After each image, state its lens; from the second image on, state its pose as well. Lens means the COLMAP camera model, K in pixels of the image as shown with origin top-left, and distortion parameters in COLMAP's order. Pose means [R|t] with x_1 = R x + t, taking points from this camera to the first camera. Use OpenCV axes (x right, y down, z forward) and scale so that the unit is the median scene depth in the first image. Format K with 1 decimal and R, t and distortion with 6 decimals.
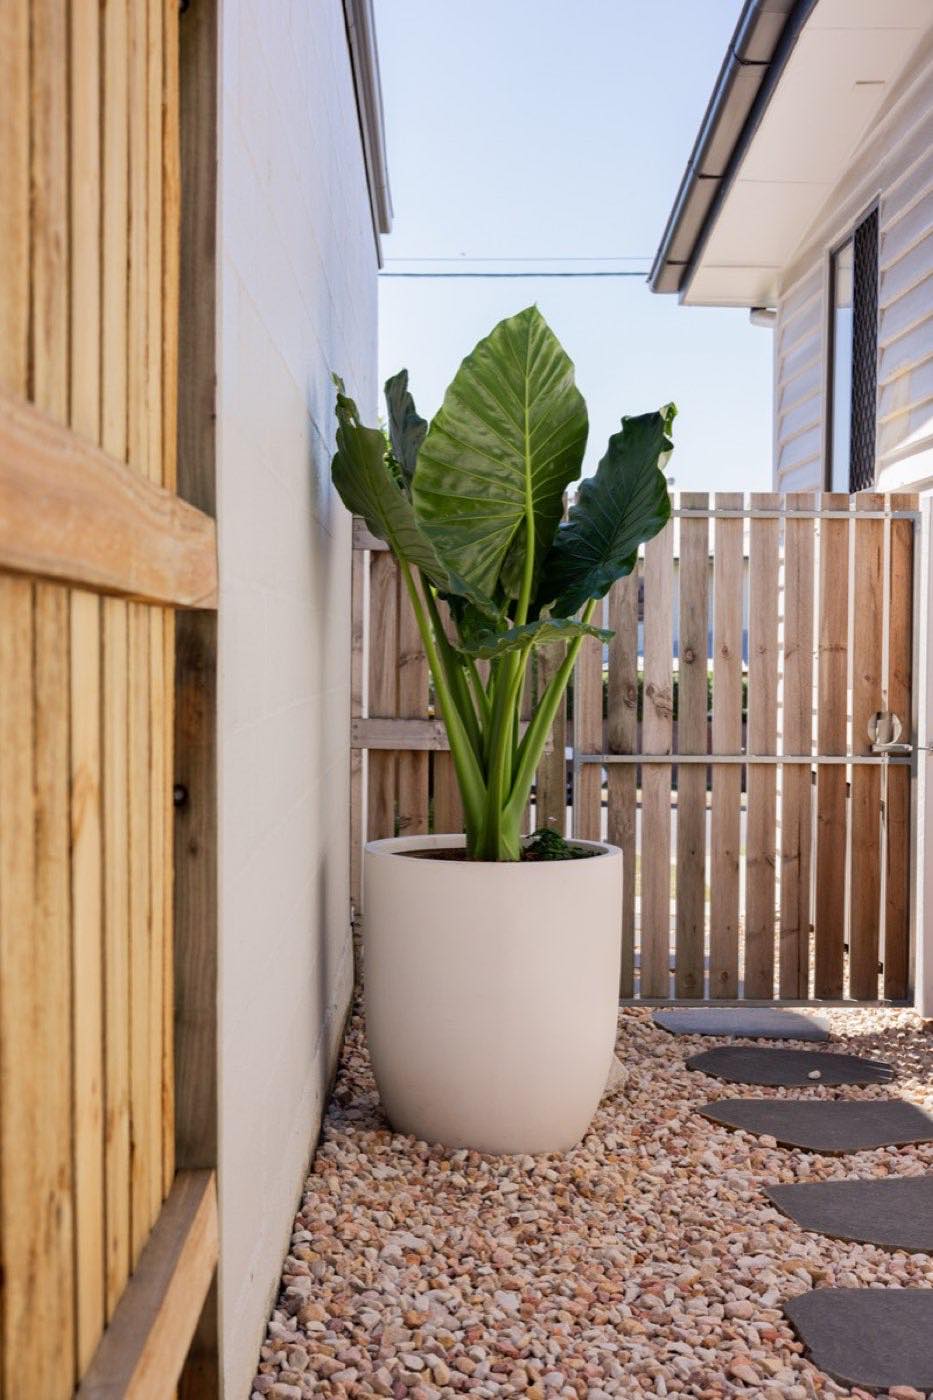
lens RADIAL K [[1031.5, 0, 417.0], [0, 1031.5, 697.7], [0, 0, 1]] dist [-0.007909, -0.005879]
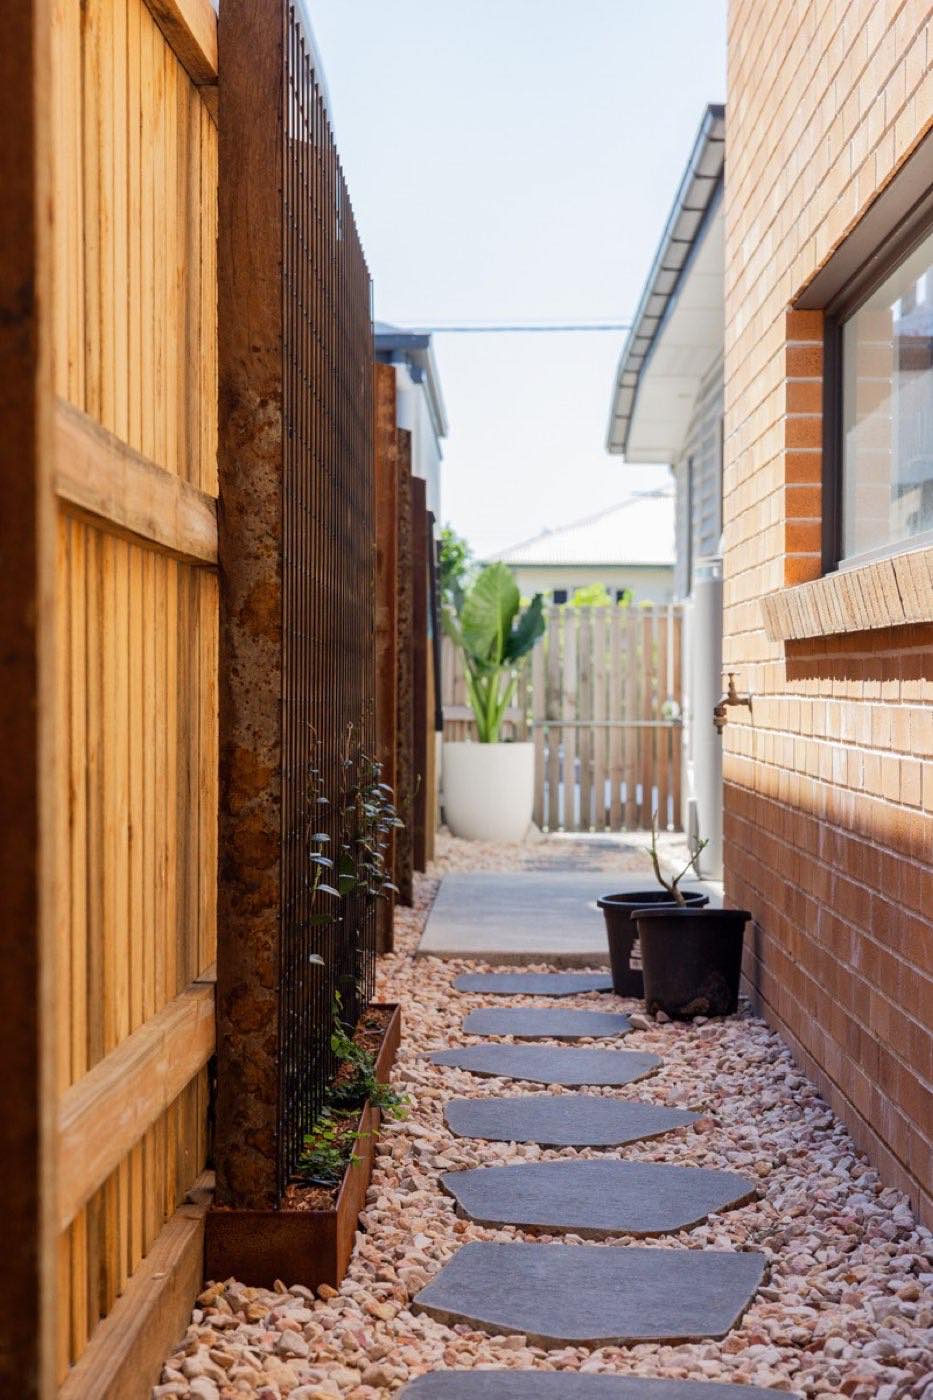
lens RADIAL K [[1508.4, 0, 470.1], [0, 1508.4, 719.4], [0, 0, 1]] dist [-0.007857, 0.022971]
pose [[0.999994, -0.002682, 0.002094, 0.010129], [0.002727, 0.999764, -0.021556, 0.122796], [-0.002036, 0.021562, 0.999765, -2.330123]]
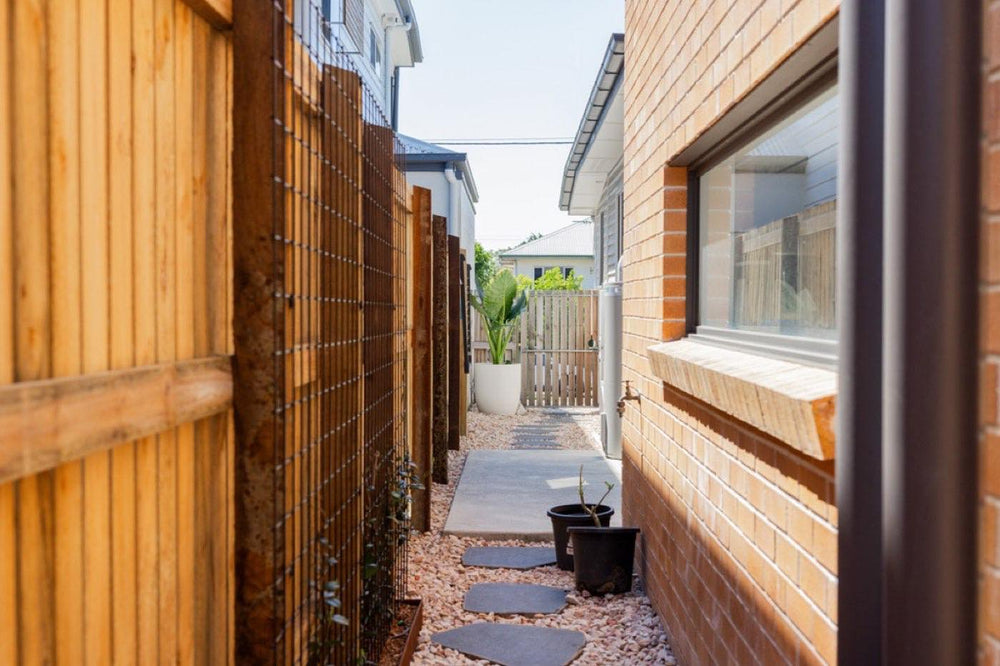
lens RADIAL K [[736.8, 0, 495.2], [0, 736.8, 336.8], [0, 0, 1]] dist [-0.007909, -0.005879]
pose [[0.999991, -0.002796, 0.003243, 0.033476], [0.002844, 0.999886, -0.014857, 0.046605], [-0.003201, 0.014866, 0.999884, -2.166177]]
